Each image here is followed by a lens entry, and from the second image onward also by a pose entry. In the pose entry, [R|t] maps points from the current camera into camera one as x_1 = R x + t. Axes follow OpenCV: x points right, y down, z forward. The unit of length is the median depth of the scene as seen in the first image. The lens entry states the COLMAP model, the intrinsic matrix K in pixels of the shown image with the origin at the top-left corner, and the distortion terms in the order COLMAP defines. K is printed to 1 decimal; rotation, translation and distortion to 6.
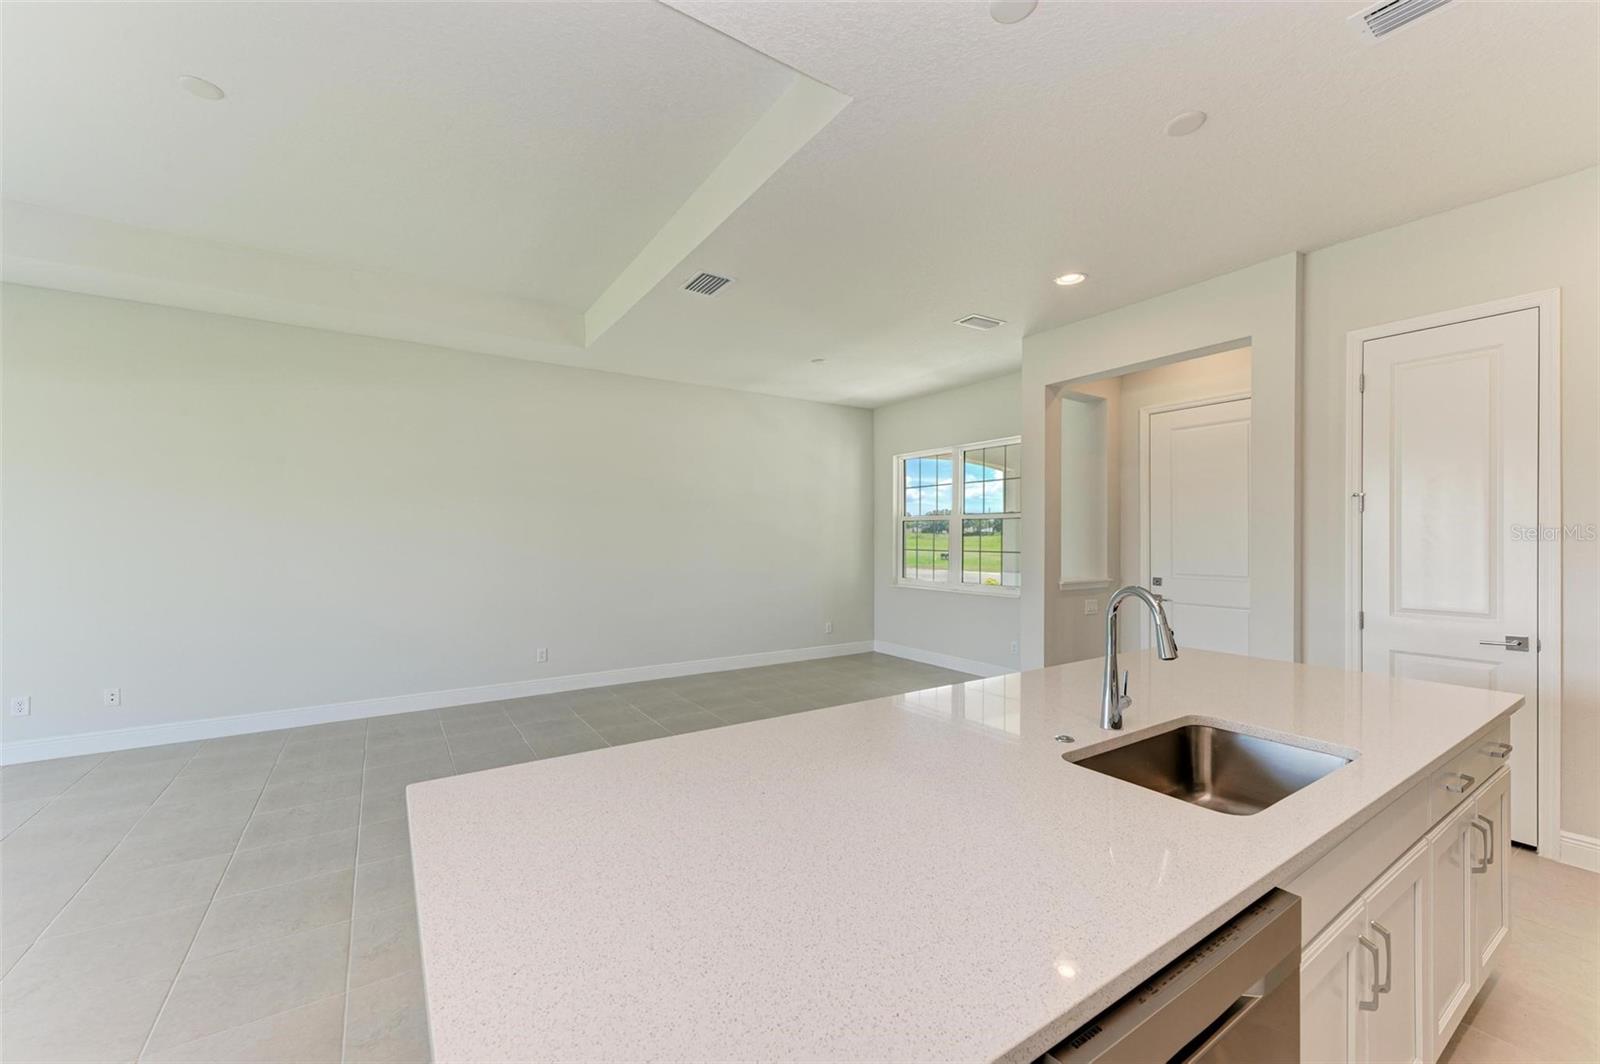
lens RADIAL K [[630.9, 0, 800.1], [0, 630.9, 538.8], [0, 0, 1]] dist [-0.000336, -0.000110]
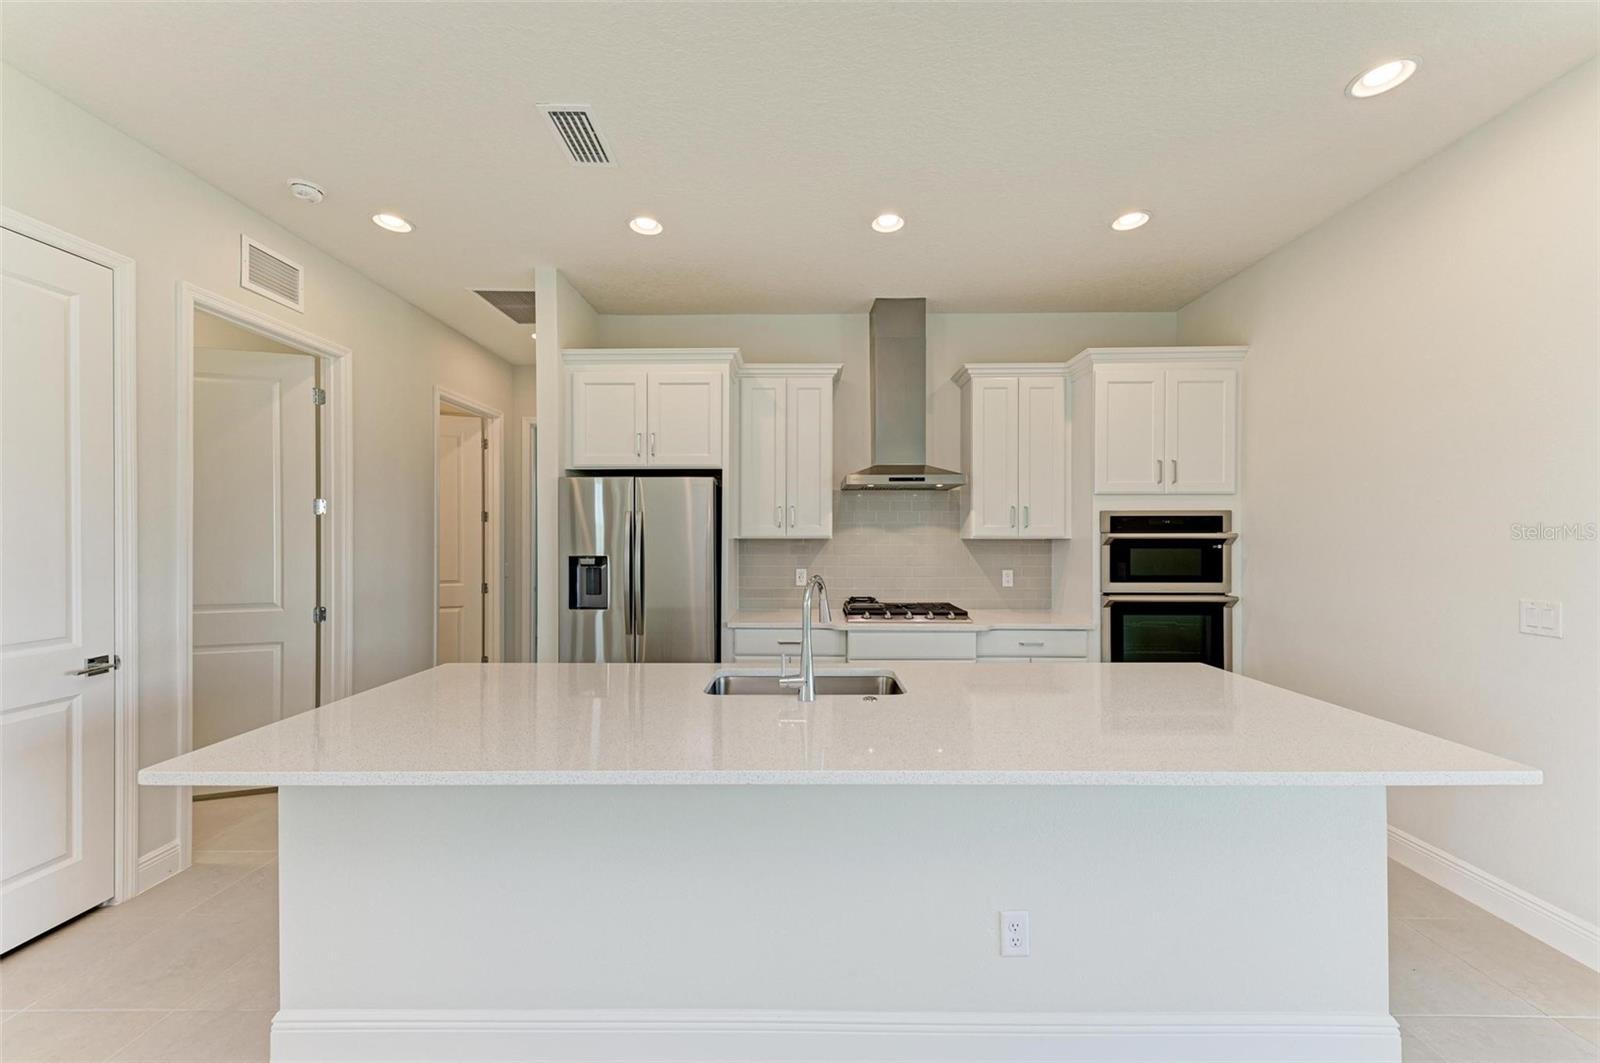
lens RADIAL K [[582.5, 0, 801.2], [0, 582.5, 537.3], [0, 0, 1]] dist [0.002213, -0.000023]
pose [[-0.831670, 0.002494, 0.555265, -0.021926], [0.006147, 0.999970, 0.004716, 0.000253], [-0.555237, 0.007335, -0.831660, 0.495364]]
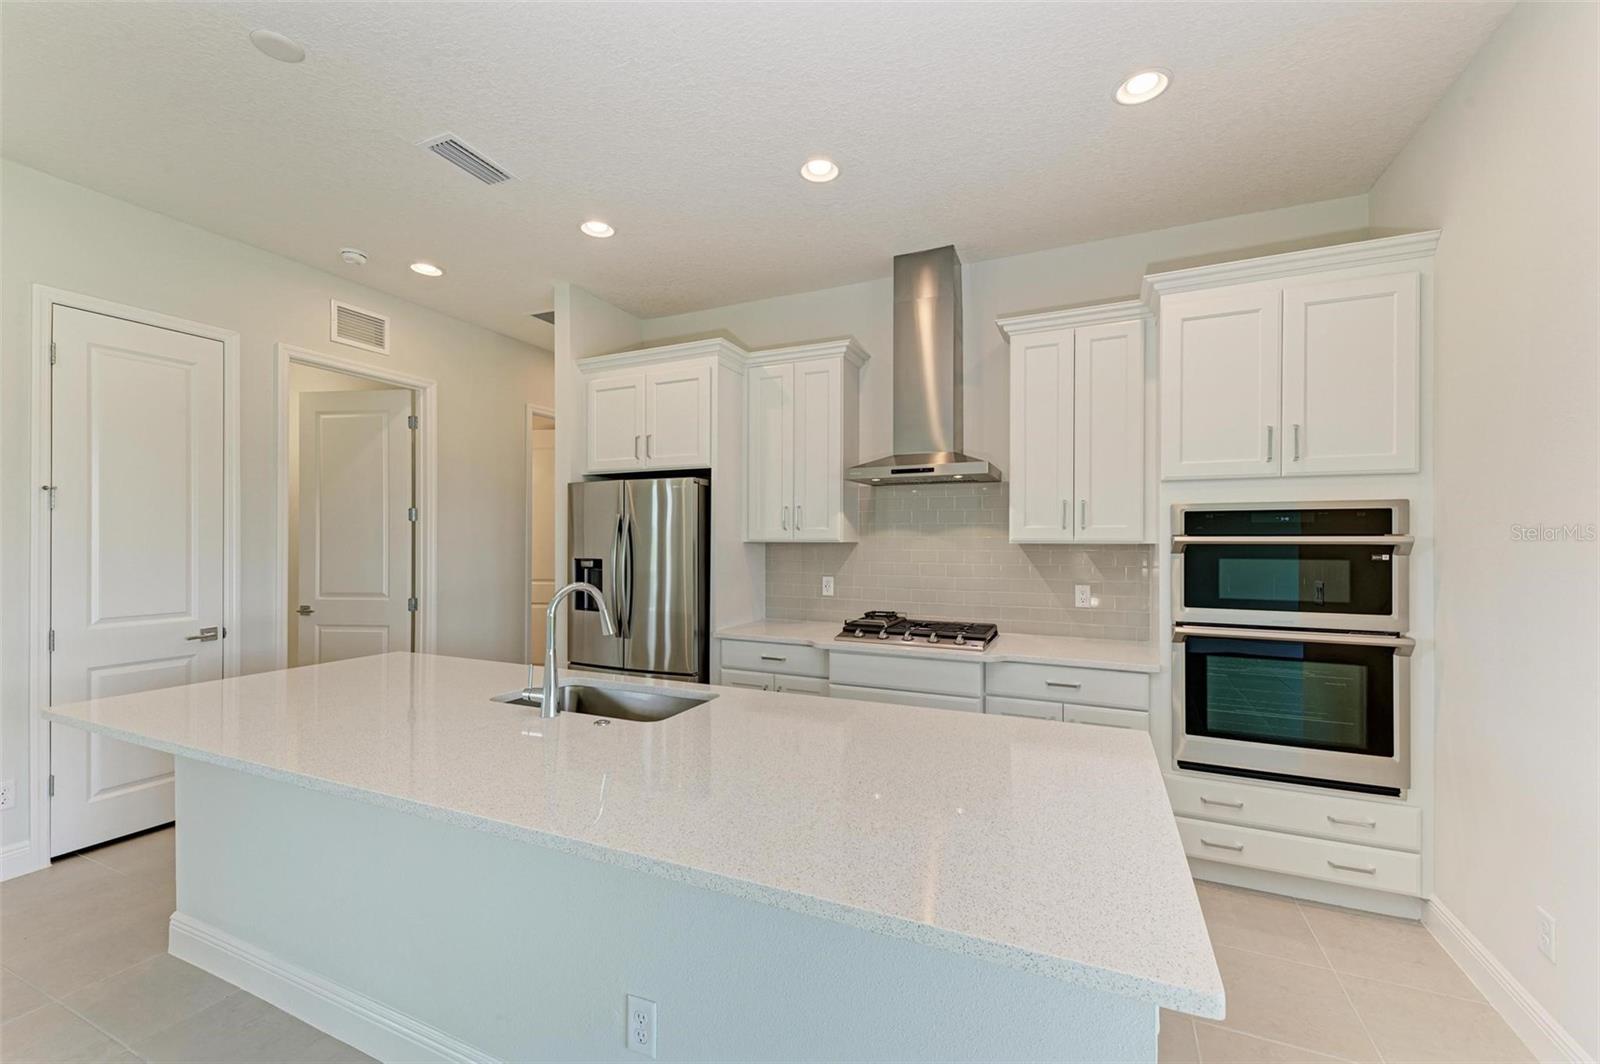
lens RADIAL K [[638.9, 0, 804.3], [0, 638.9, 535.8], [0, 0, 1]] dist [0.003737, 0.000085]
pose [[-0.537746, 0.006011, 0.843085, -0.174215], [0.005910, 0.999977, -0.003360, 0.000434], [-0.843086, 0.003175, -0.537769, 0.317229]]
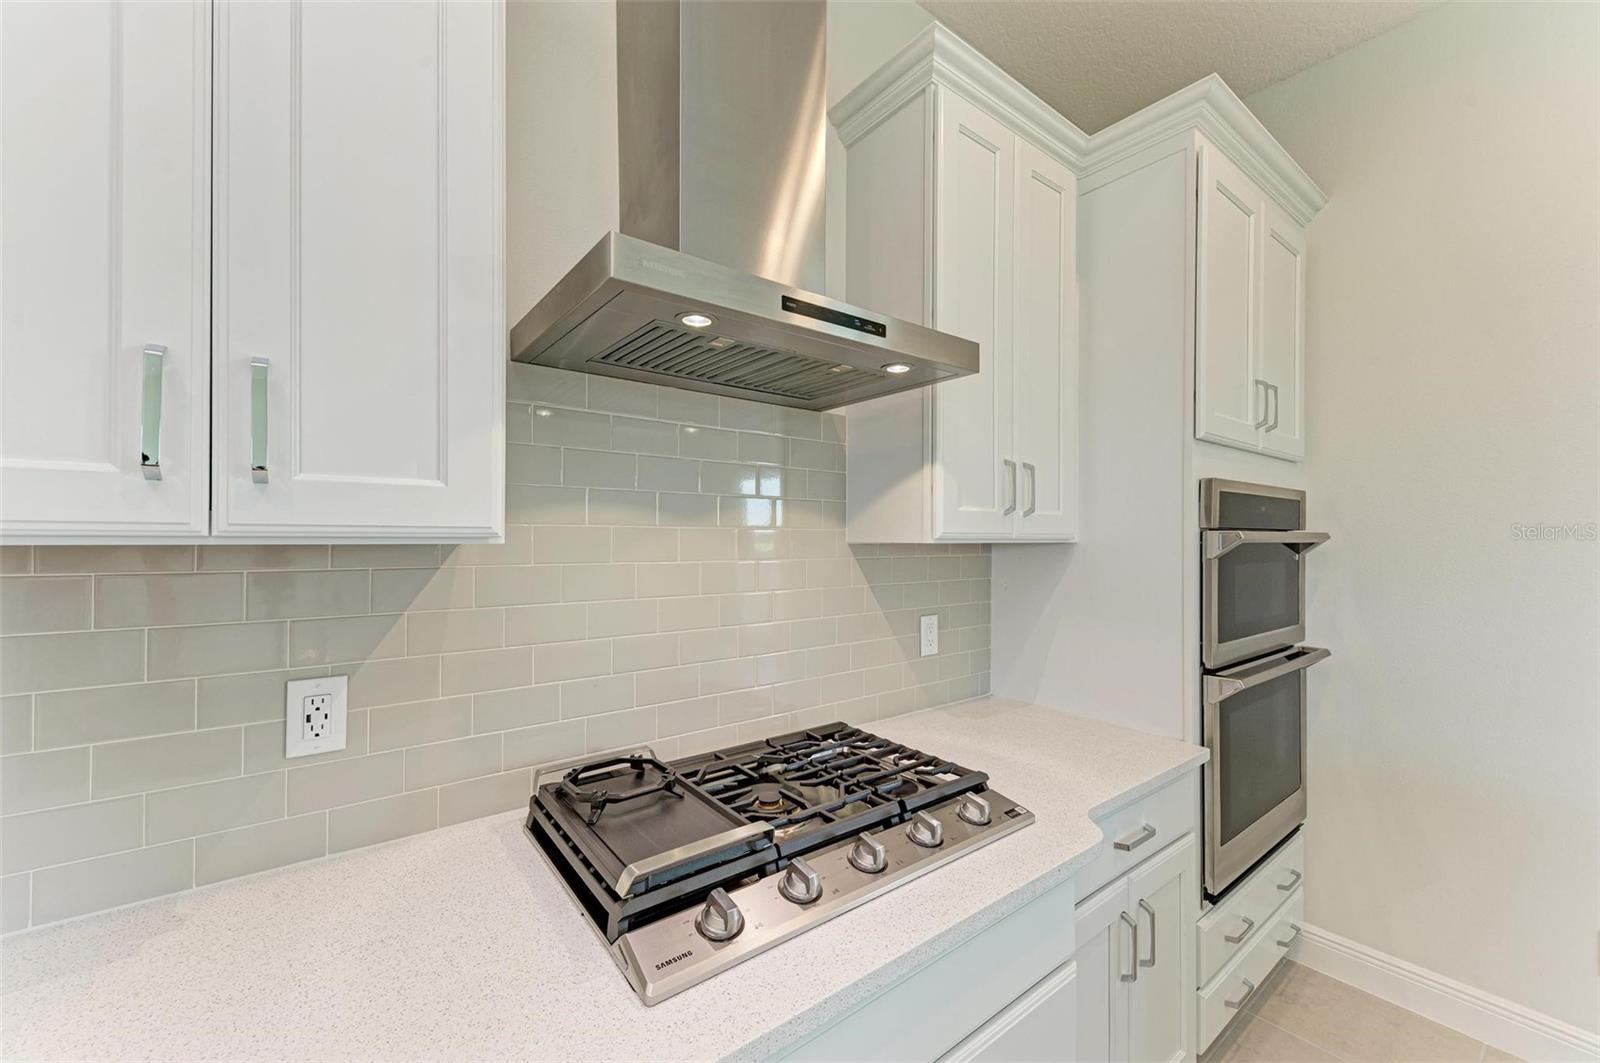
lens RADIAL K [[614.1, 0, 798.8], [0, 614.1, 540.0], [0, 0, 1]] dist [-0.002035, -0.000236]
pose [[-0.997793, 0.000186, -0.066404, 0.222160], [-0.000371, 0.999965, 0.008368, 0.002574], [0.066403, 0.008374, -0.997758, 0.125845]]
